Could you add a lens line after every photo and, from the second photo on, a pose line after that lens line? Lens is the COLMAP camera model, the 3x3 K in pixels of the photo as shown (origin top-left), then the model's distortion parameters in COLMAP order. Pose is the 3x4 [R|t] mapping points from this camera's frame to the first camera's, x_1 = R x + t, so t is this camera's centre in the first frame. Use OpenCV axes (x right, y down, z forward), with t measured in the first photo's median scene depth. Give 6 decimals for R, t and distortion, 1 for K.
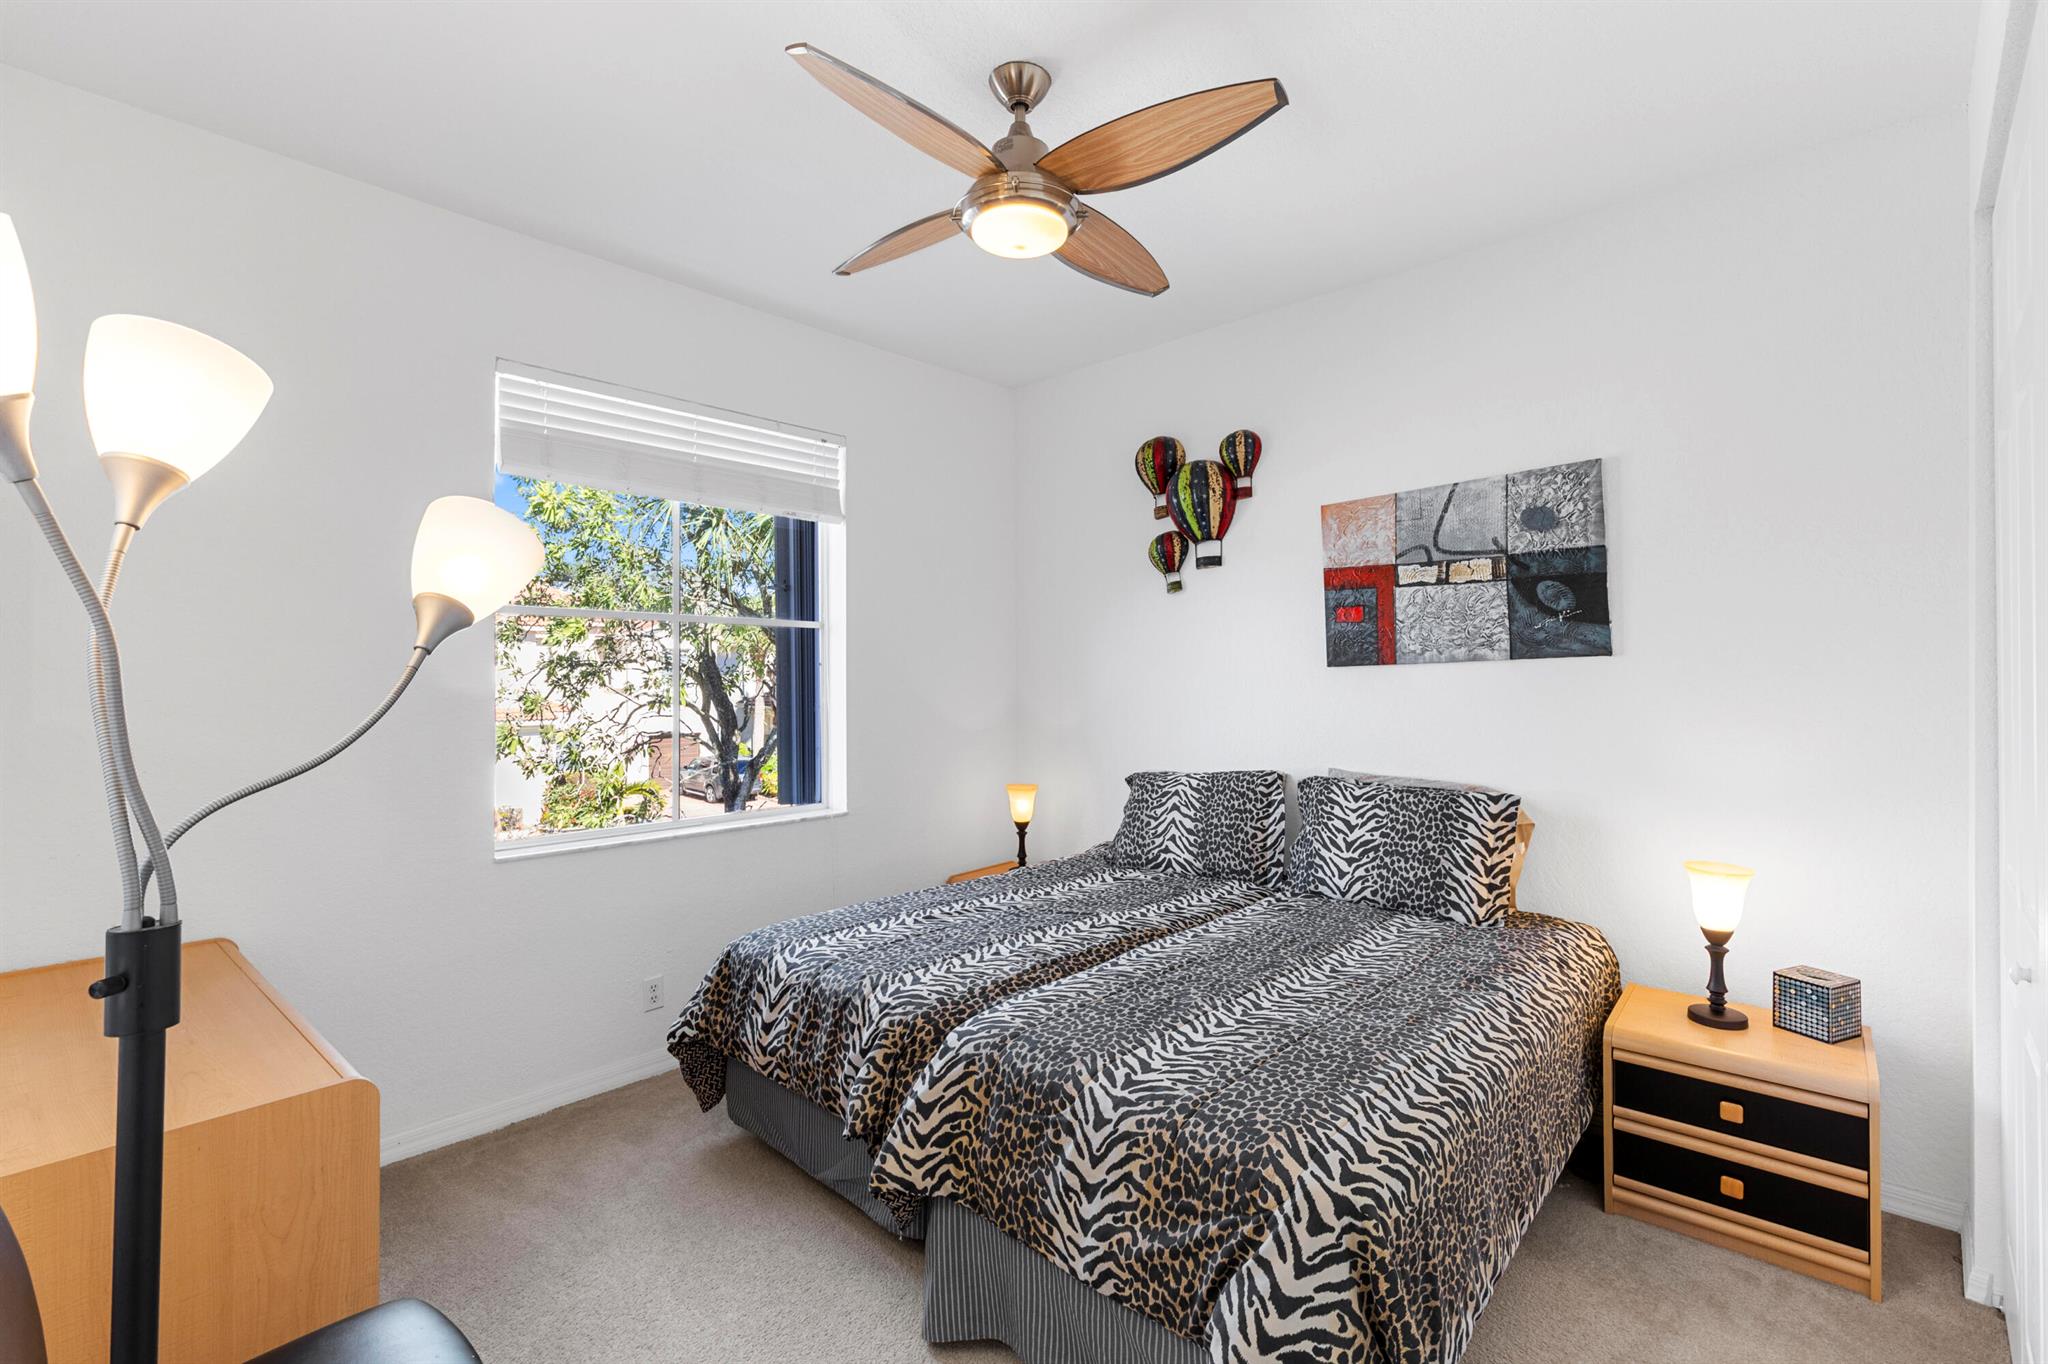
lens RADIAL K [[890.6, 0, 1024.0], [0, 890.6, 682.0], [0, 0, 1]] dist [-0.001403, -0.000015]
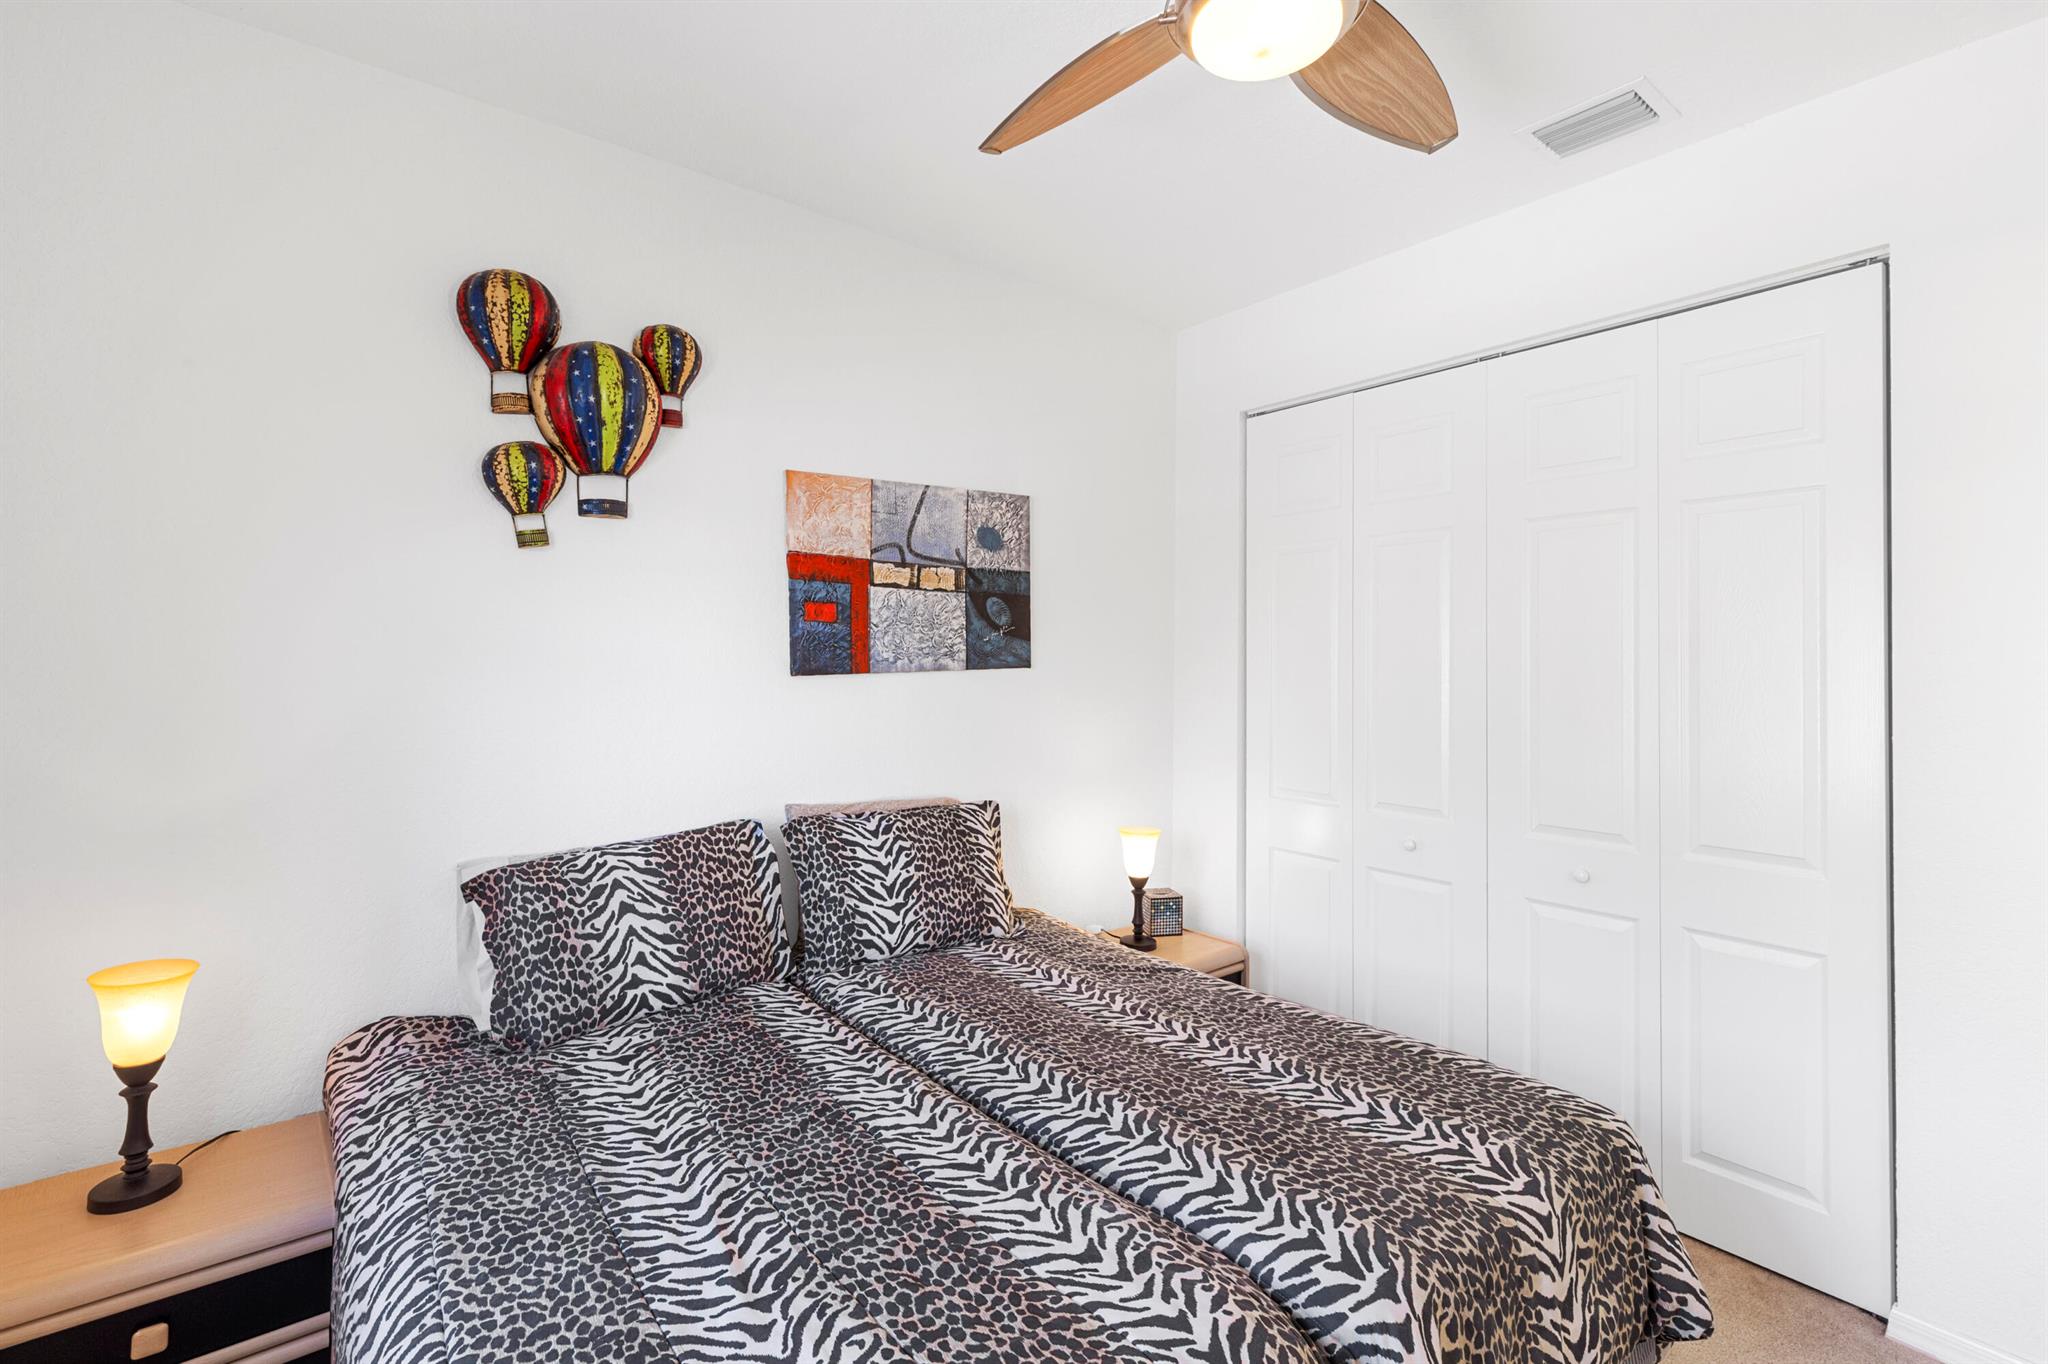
lens RADIAL K [[931.6, 0, 1020.6], [0, 931.6, 658.7], [0, 0, 1]] dist [0.000685, 0.000140]
pose [[0.155454, 0.010364, 0.987789, -0.476526], [0.001870, 0.999940, -0.010786, -0.024915], [-0.987841, 0.003523, 0.155425, 0.725846]]
